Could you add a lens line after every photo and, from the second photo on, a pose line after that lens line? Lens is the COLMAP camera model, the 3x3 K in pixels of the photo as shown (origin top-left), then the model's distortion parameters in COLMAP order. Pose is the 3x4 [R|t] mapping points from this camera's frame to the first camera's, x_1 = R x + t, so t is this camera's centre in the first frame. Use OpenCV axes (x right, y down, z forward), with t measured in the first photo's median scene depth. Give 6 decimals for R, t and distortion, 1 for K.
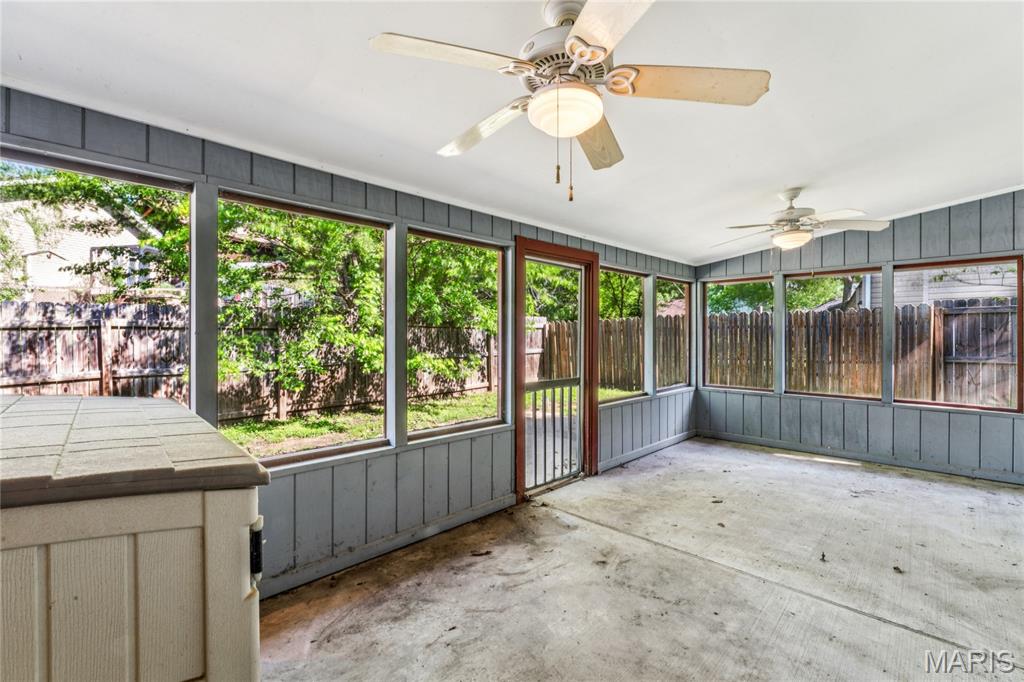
lens RADIAL K [[461.2, 0, 509.9], [0, 461.2, 338.8], [0, 0, 1]] dist [-0.004024, 0.000686]
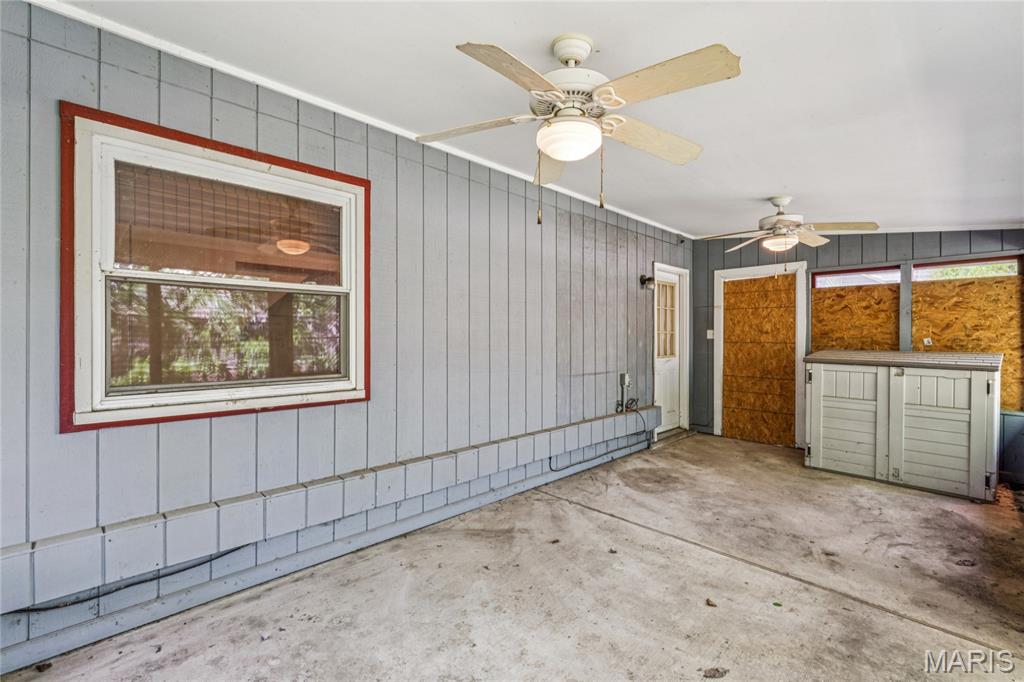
lens RADIAL K [[461.2, 0, 514.1], [0, 461.2, 336.6], [0, 0, 1]] dist [-0.004024, 0.000686]
pose [[-0.999993, -0.000590, -0.003563, 0.902003], [-0.000633, 0.999926, 0.012113, -0.009198], [0.003556, 0.012115, -0.999920, 2.009655]]
